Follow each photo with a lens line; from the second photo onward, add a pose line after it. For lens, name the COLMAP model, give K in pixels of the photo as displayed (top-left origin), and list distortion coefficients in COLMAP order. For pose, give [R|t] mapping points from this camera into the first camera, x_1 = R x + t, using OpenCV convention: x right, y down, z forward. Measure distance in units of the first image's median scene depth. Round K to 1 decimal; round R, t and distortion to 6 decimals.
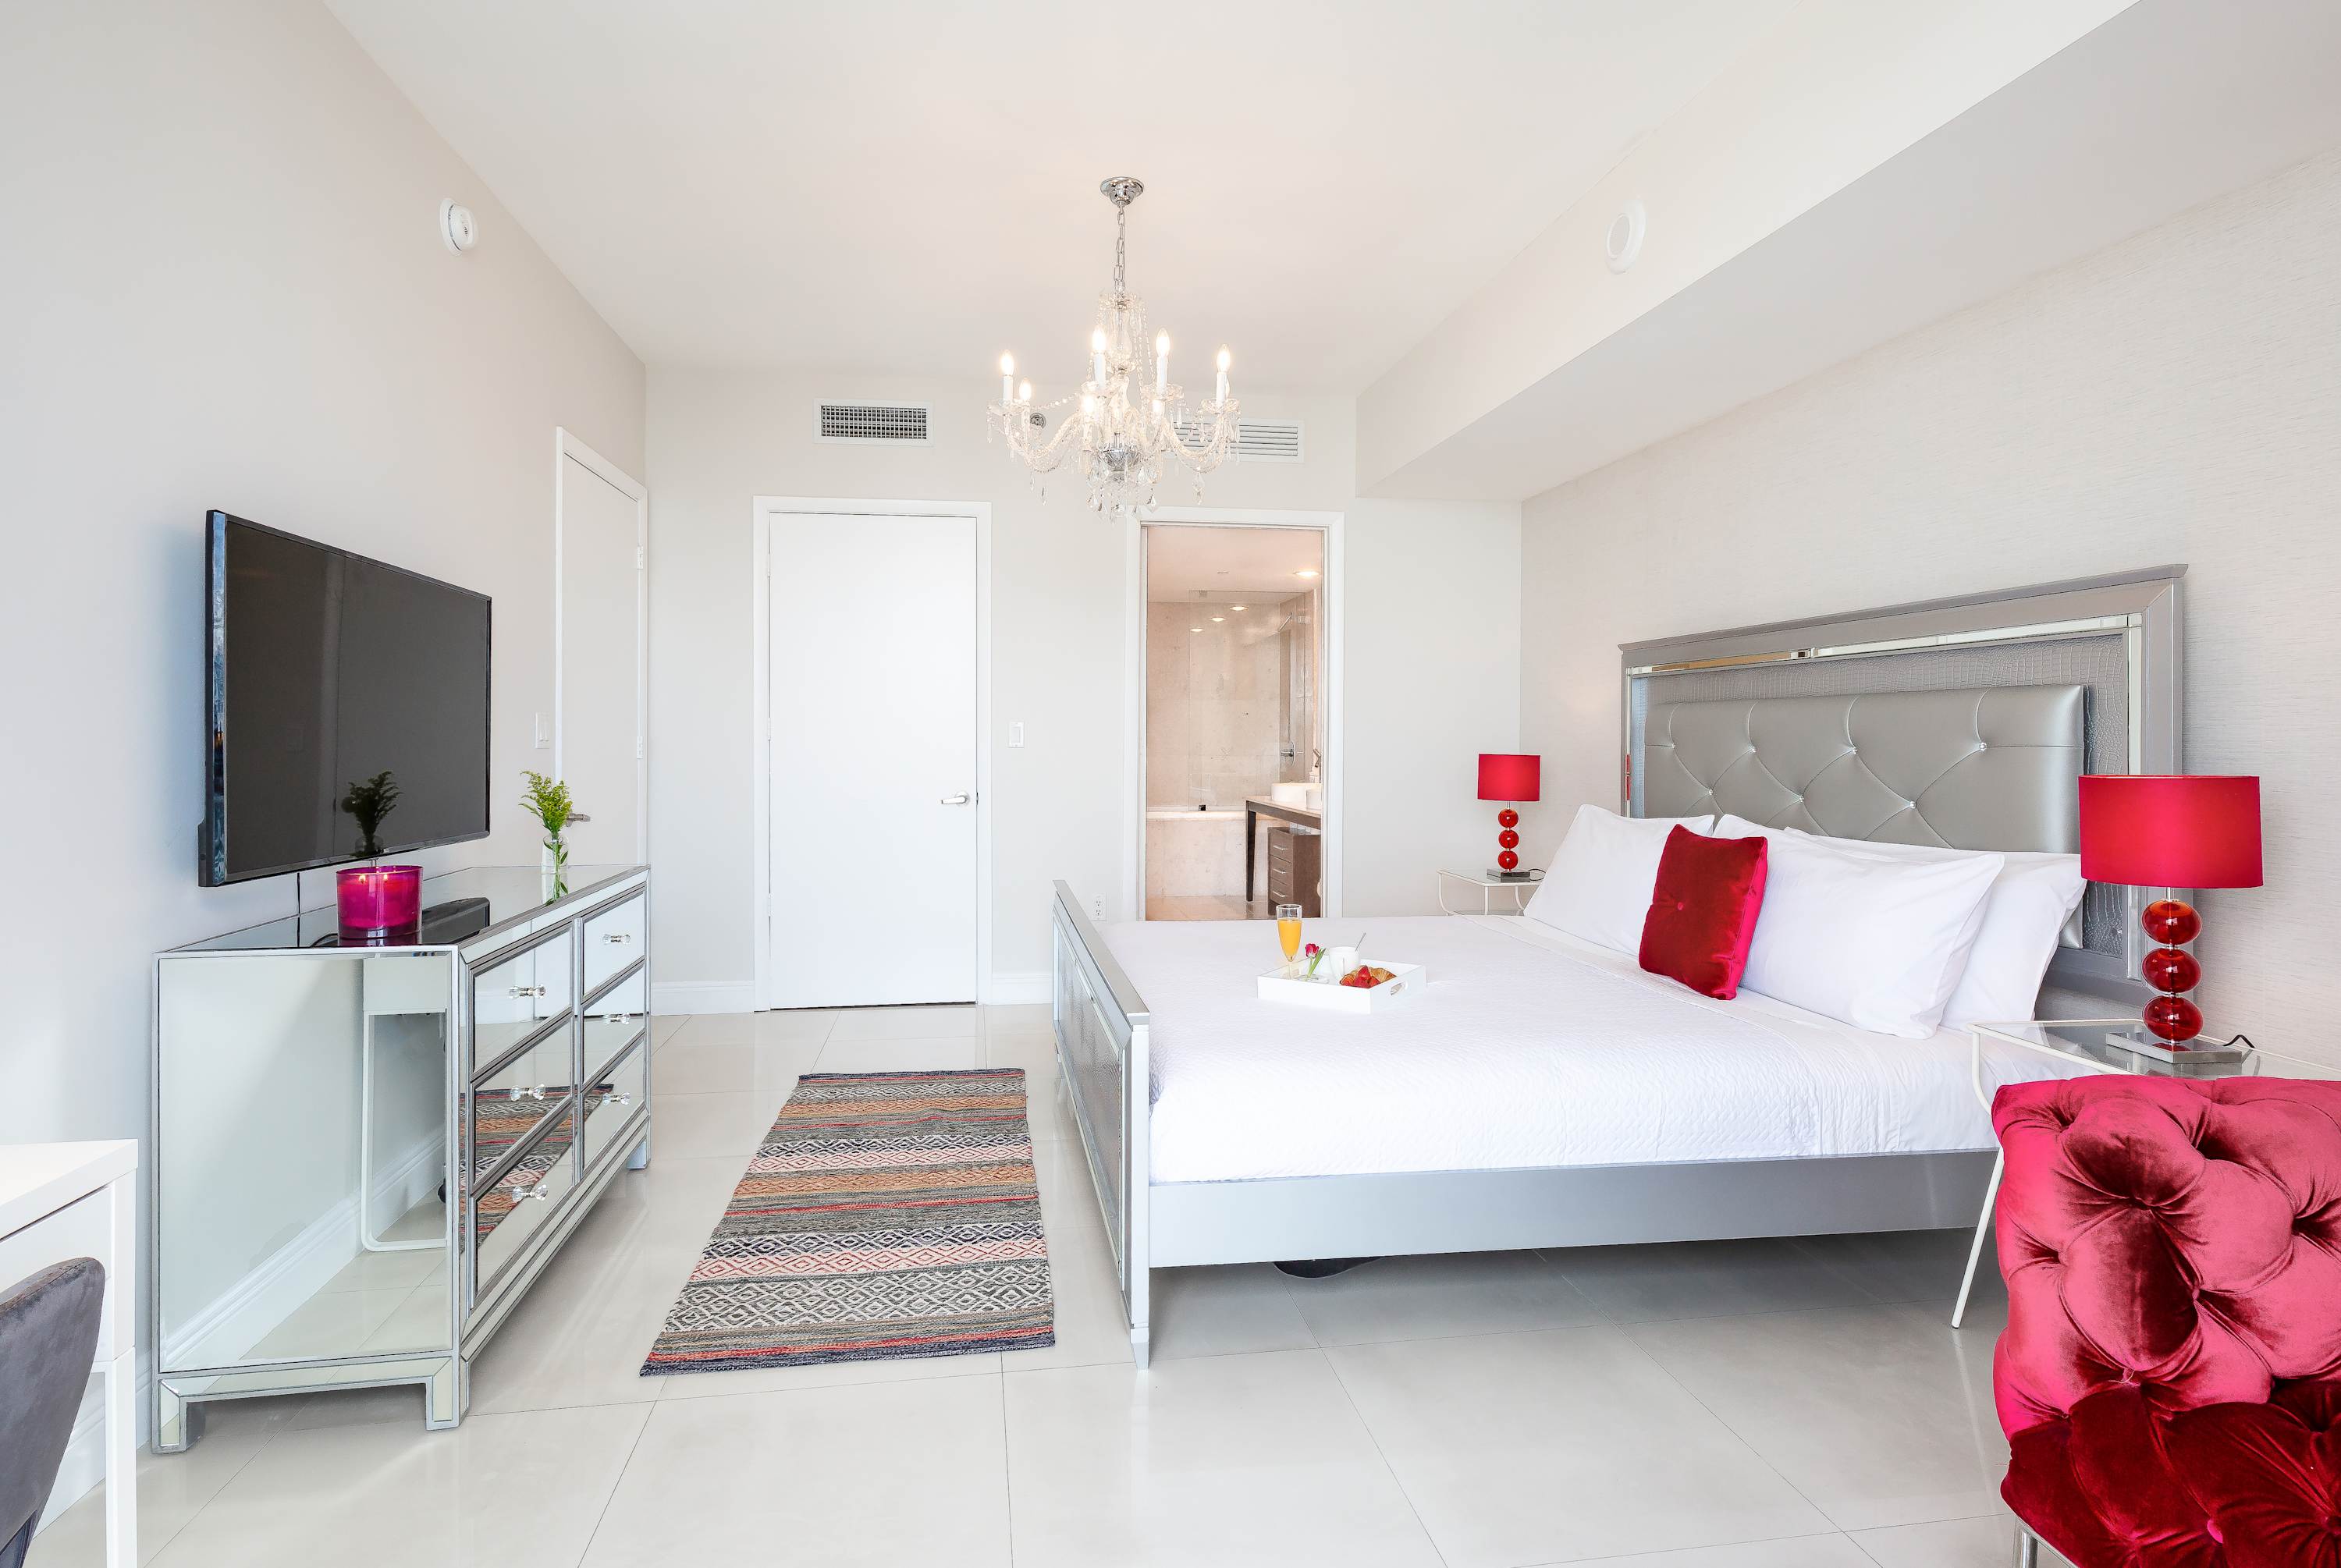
lens RADIAL K [[1187.5, 0, 1170.5], [0, 1187.5, 784.0], [0, 0, 1]] dist [0.063774, -0.045563]
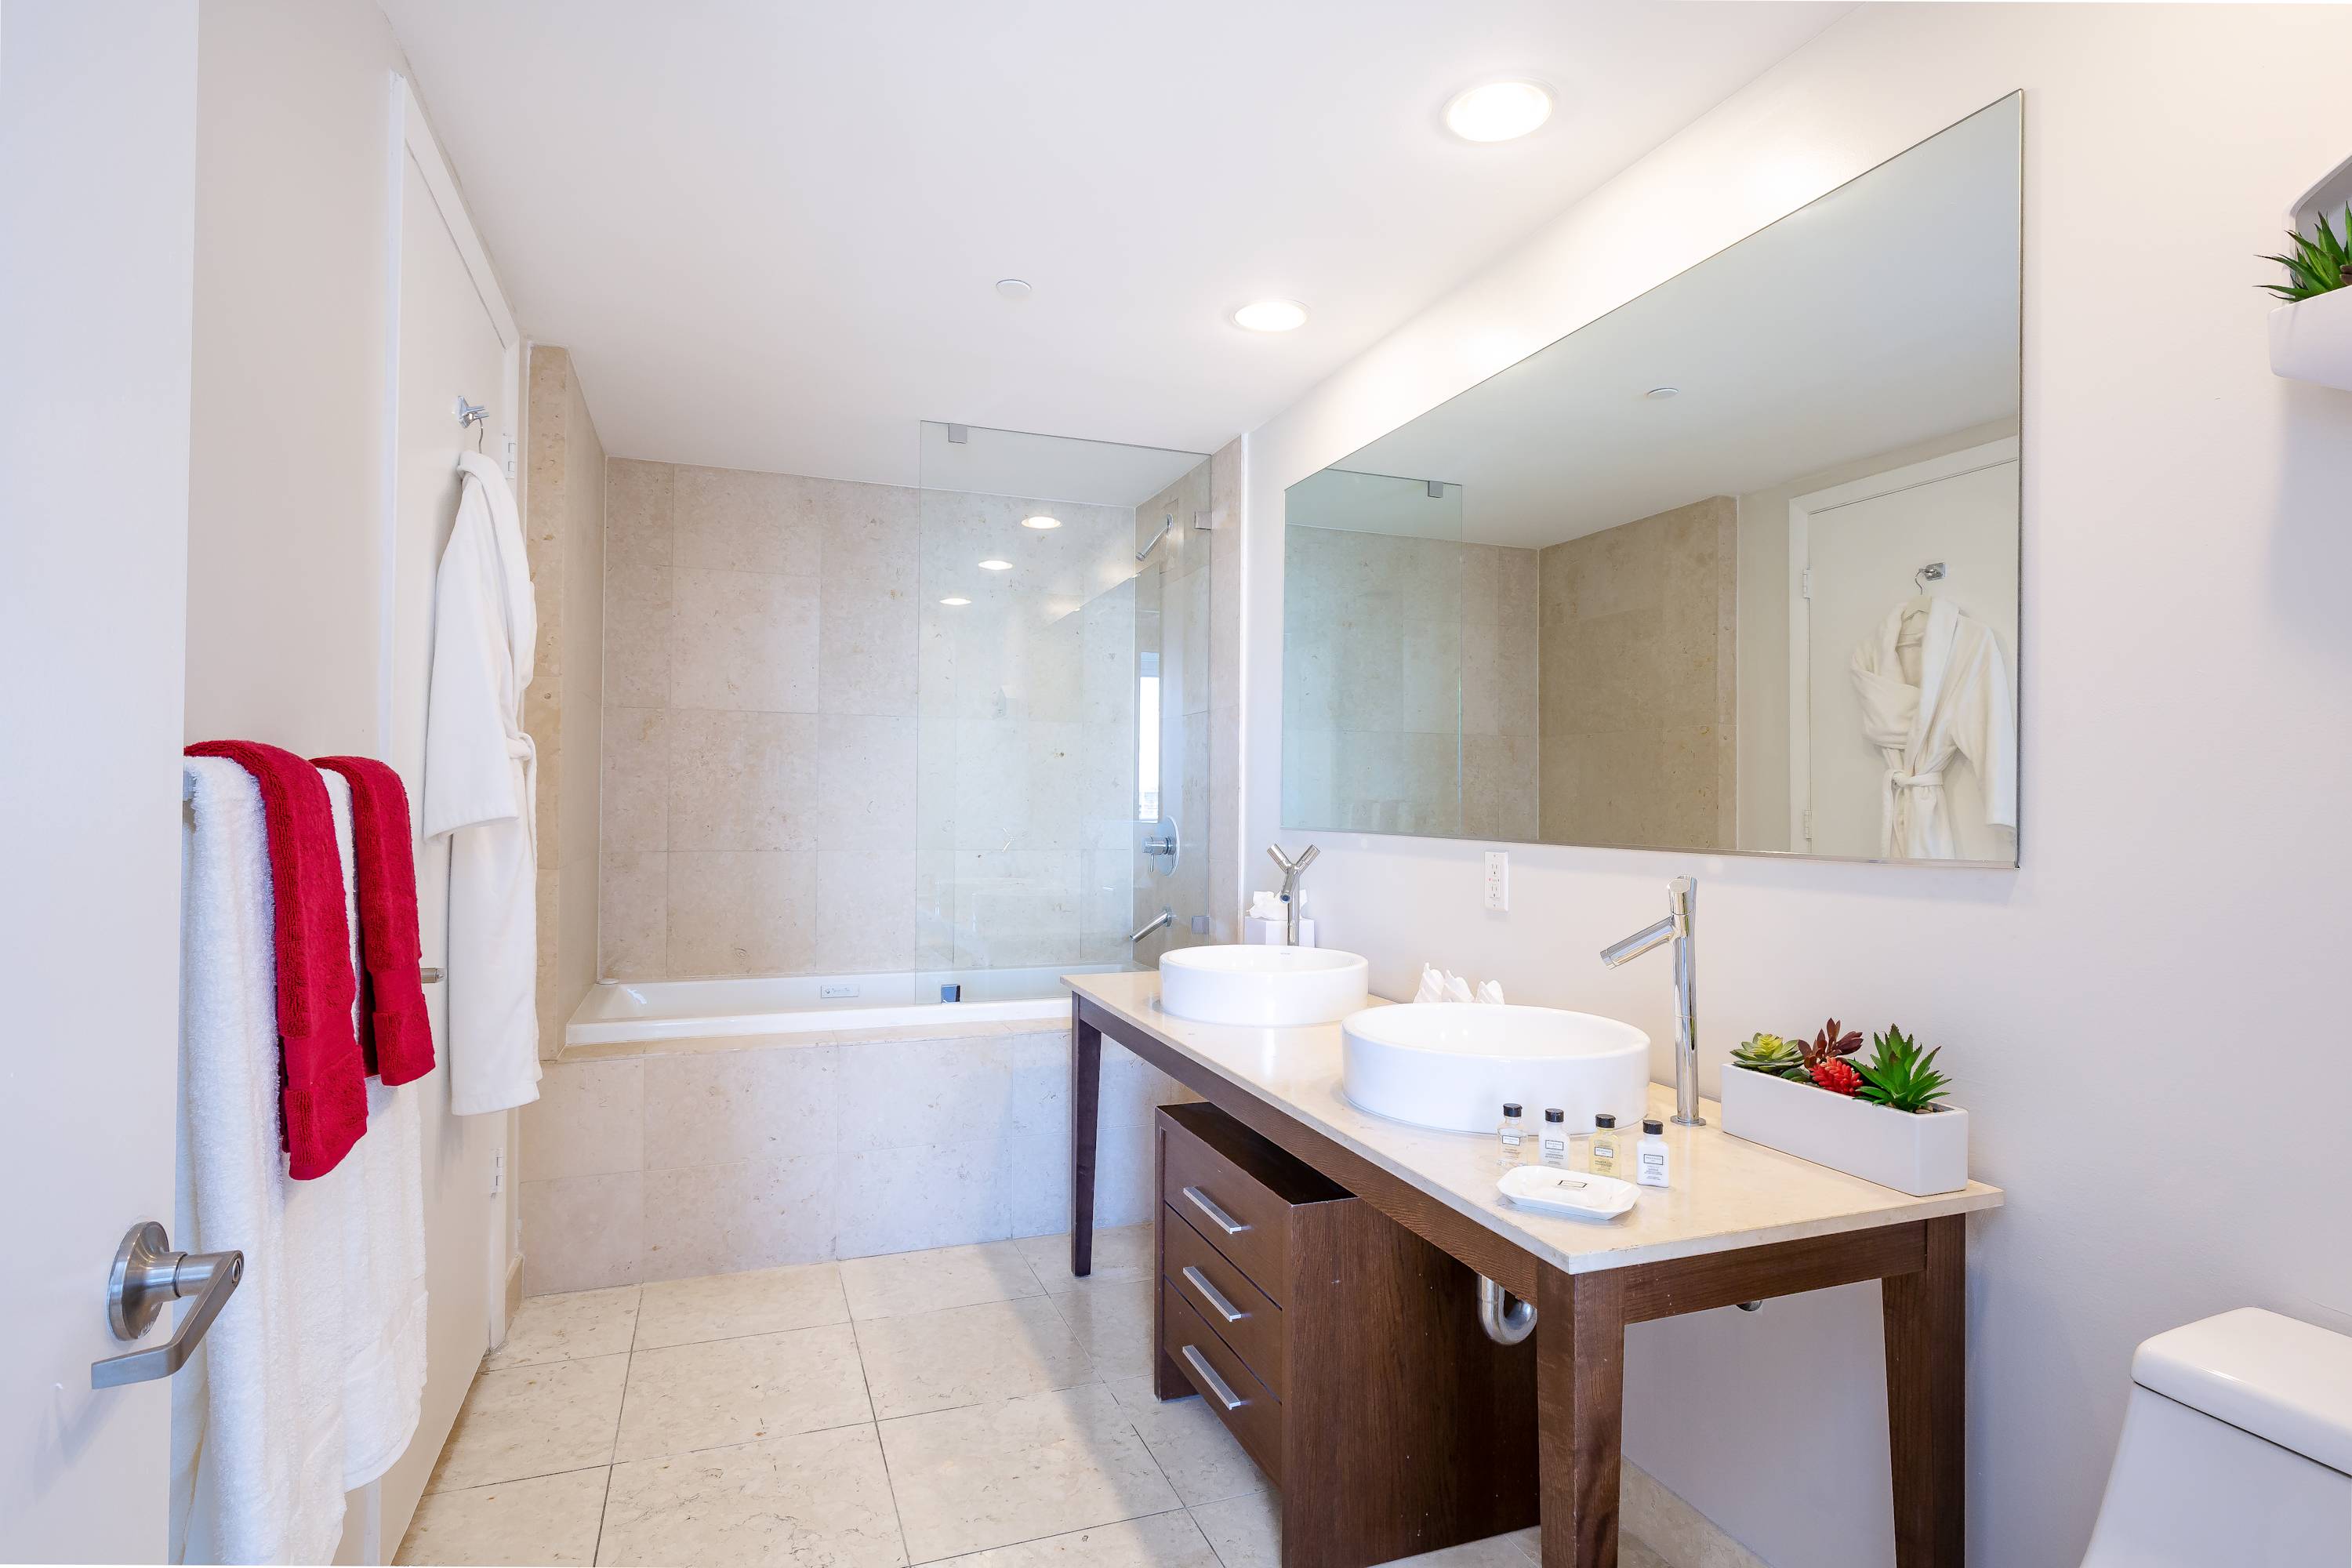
lens RADIAL K [[1193.2, 0, 1176.0], [0, 1193.2, 784.0], [0, 0, 1]] dist [0.063774, -0.045563]
pose [[0.981860, 0.007203, 0.189469, 0.023478], [0.002609, 0.998670, -0.051484, -0.026382], [-0.189588, 0.051044, 0.980536, 0.593016]]
